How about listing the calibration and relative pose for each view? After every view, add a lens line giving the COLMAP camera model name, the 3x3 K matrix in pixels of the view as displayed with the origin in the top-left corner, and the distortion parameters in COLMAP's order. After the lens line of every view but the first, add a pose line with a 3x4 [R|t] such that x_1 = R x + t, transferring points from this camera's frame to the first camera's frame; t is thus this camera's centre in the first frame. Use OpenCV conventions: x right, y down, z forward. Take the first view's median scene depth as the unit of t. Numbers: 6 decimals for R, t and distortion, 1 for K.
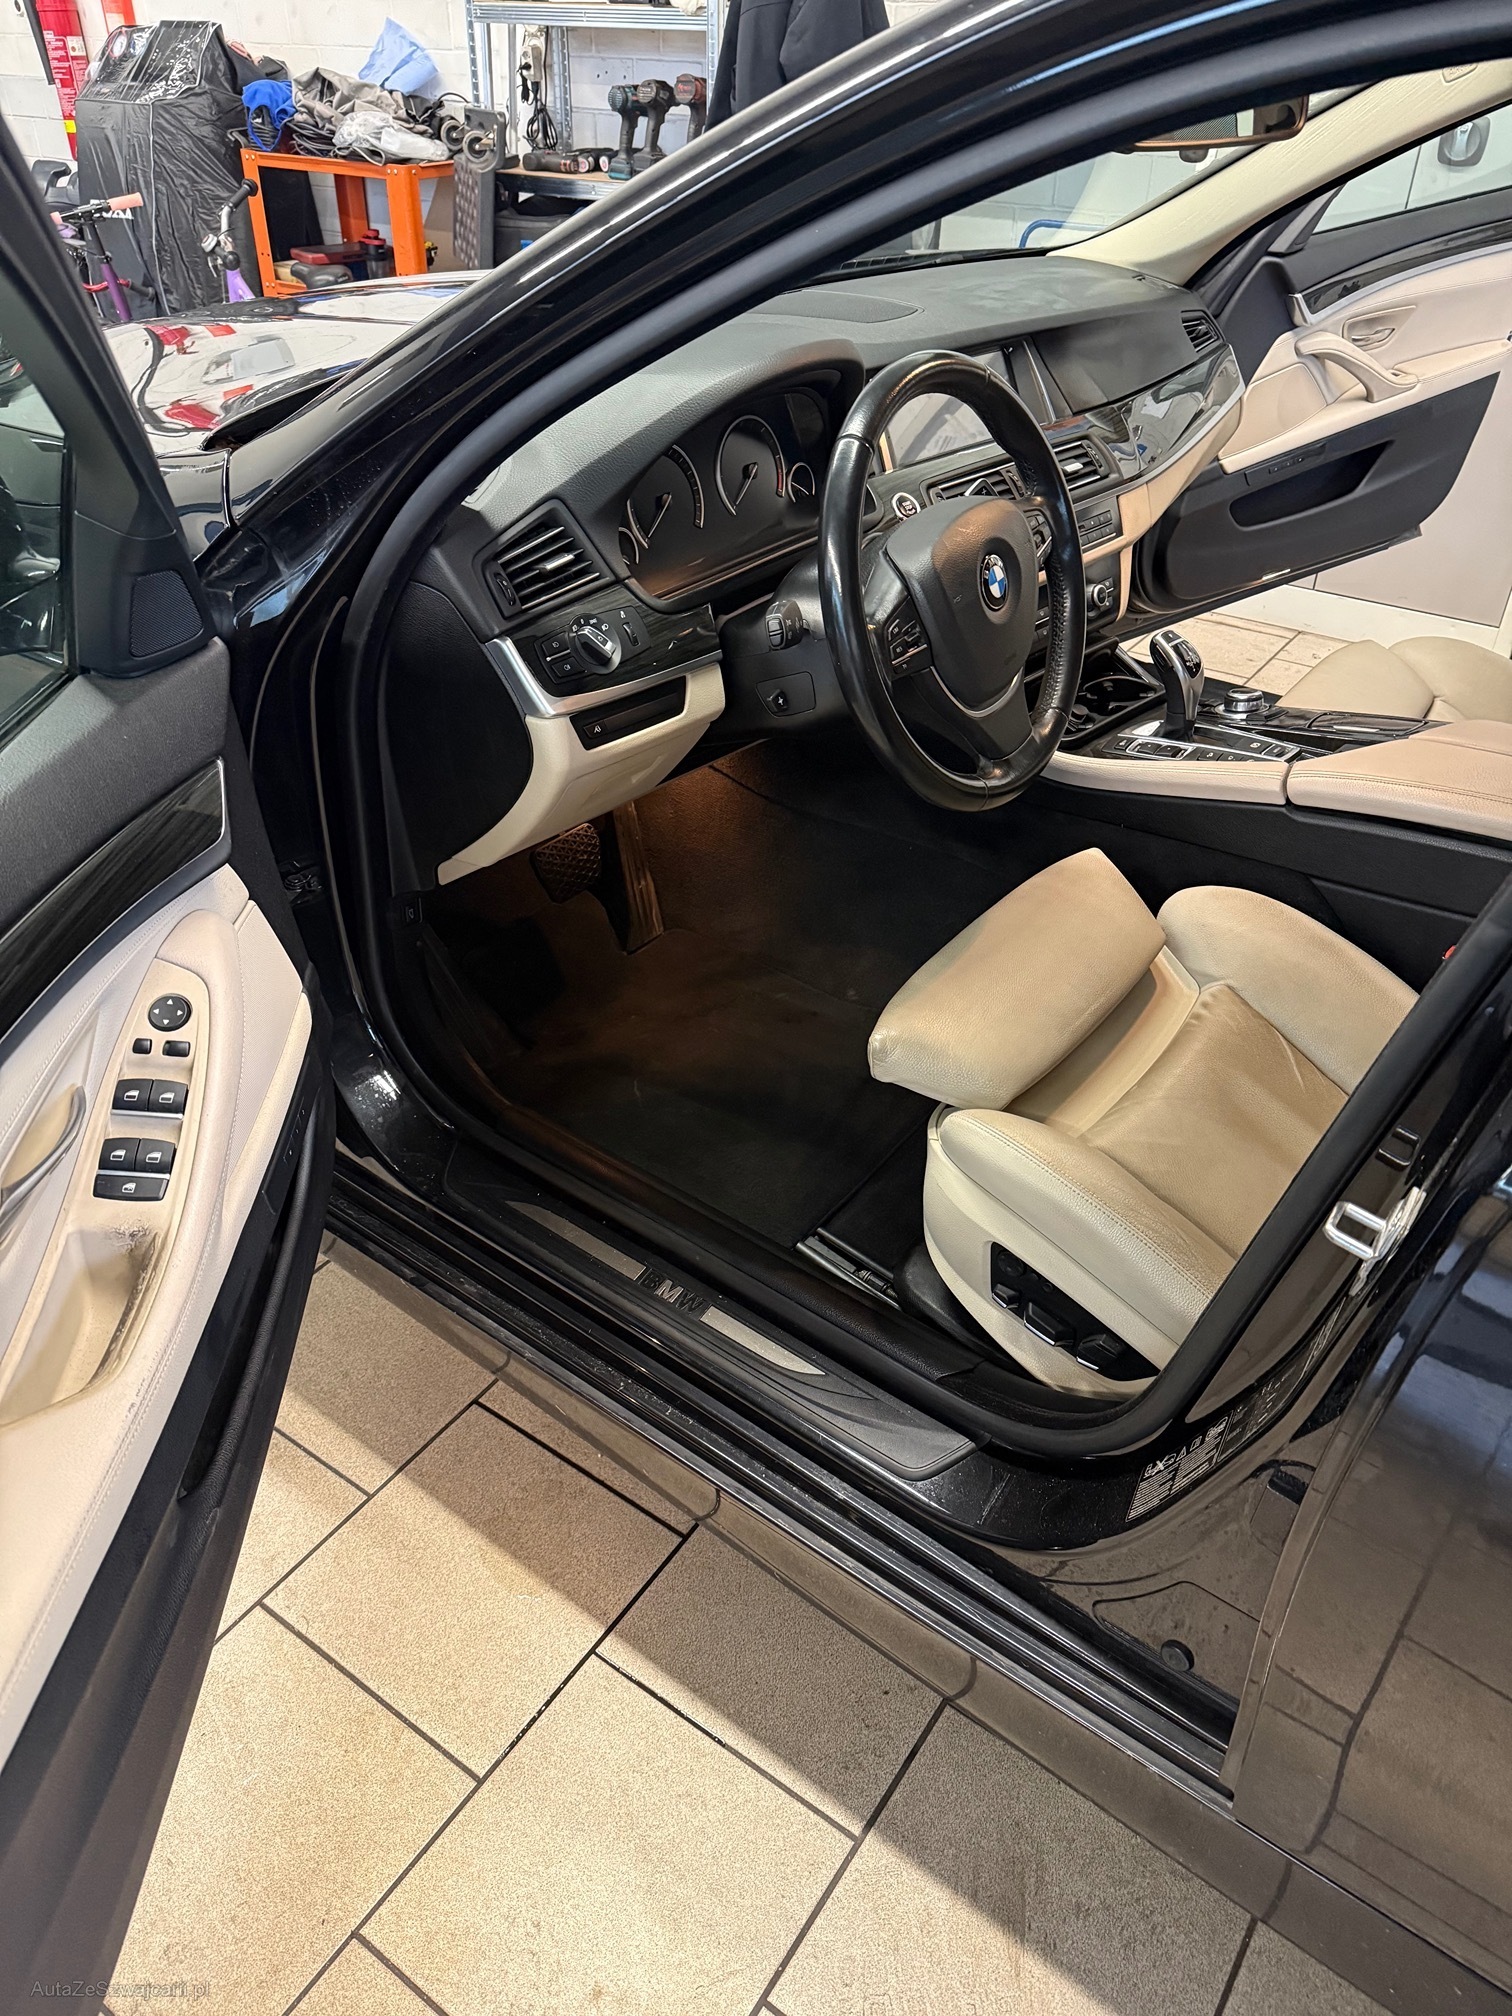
lens RADIAL K [[1413.8, 0, 749.1], [0, 1413.8, 1022.4], [0, 0, 1]] dist [-0.000137, -0.020215]
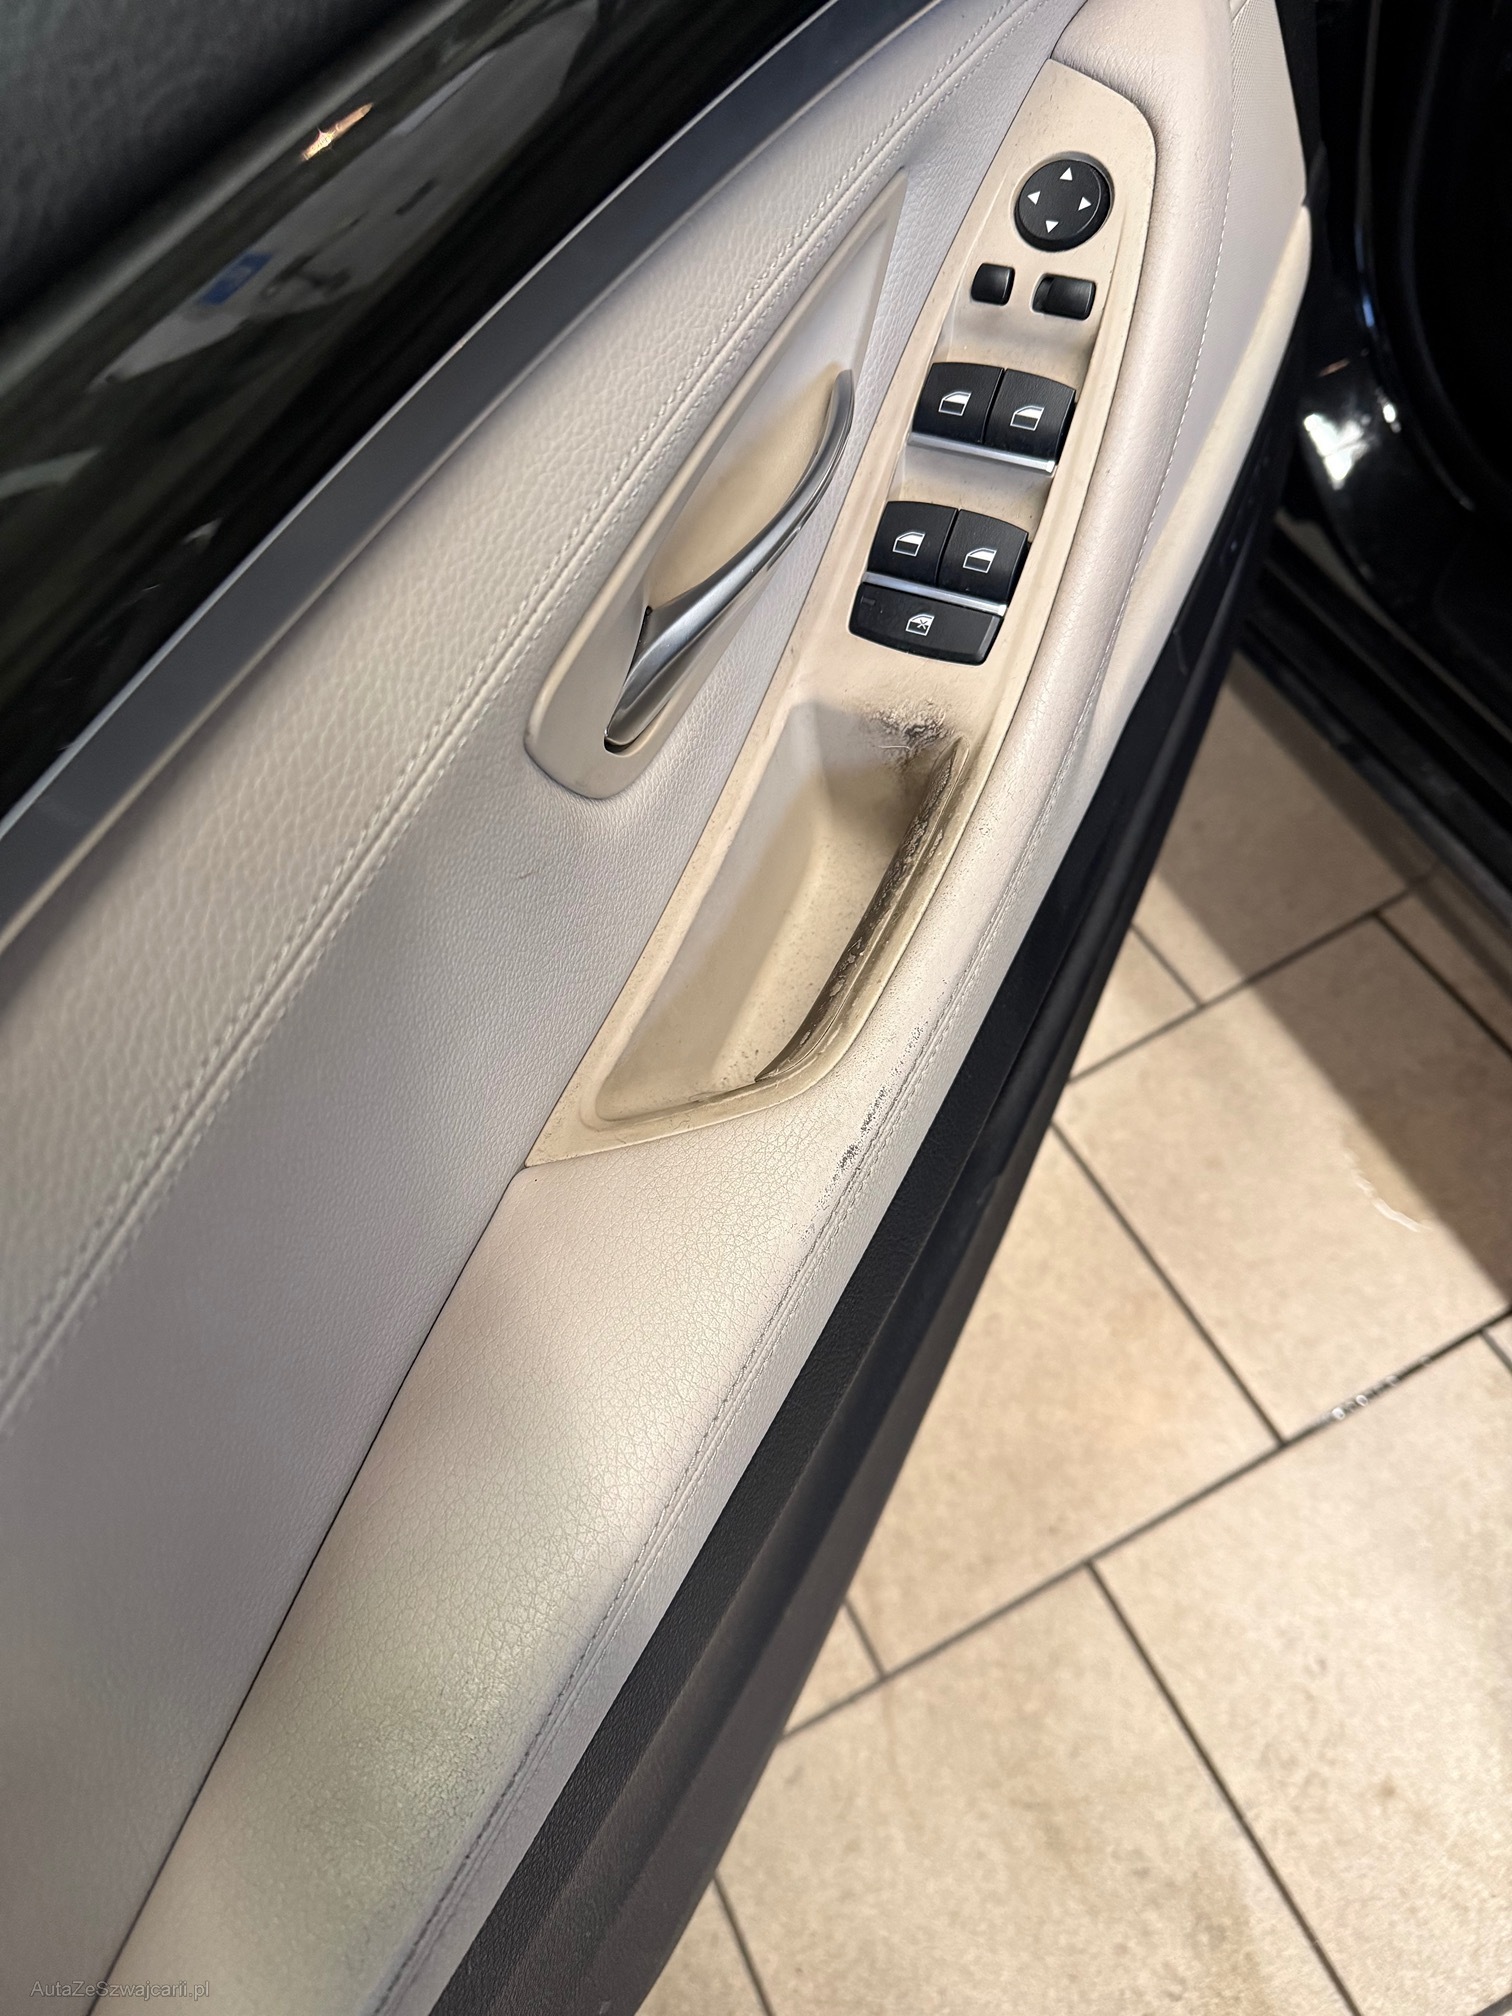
lens RADIAL K [[1413.8, 0, 762.9], [0, 1413.8, 1007.2], [0, 0, 1]] dist [-0.000137, -0.020215]
pose [[0.840054, 0.293183, -0.456456, -0.227633], [-0.064591, 0.889458, 0.452430, 0.023294], [0.538643, -0.350582, 0.766130, 0.556964]]
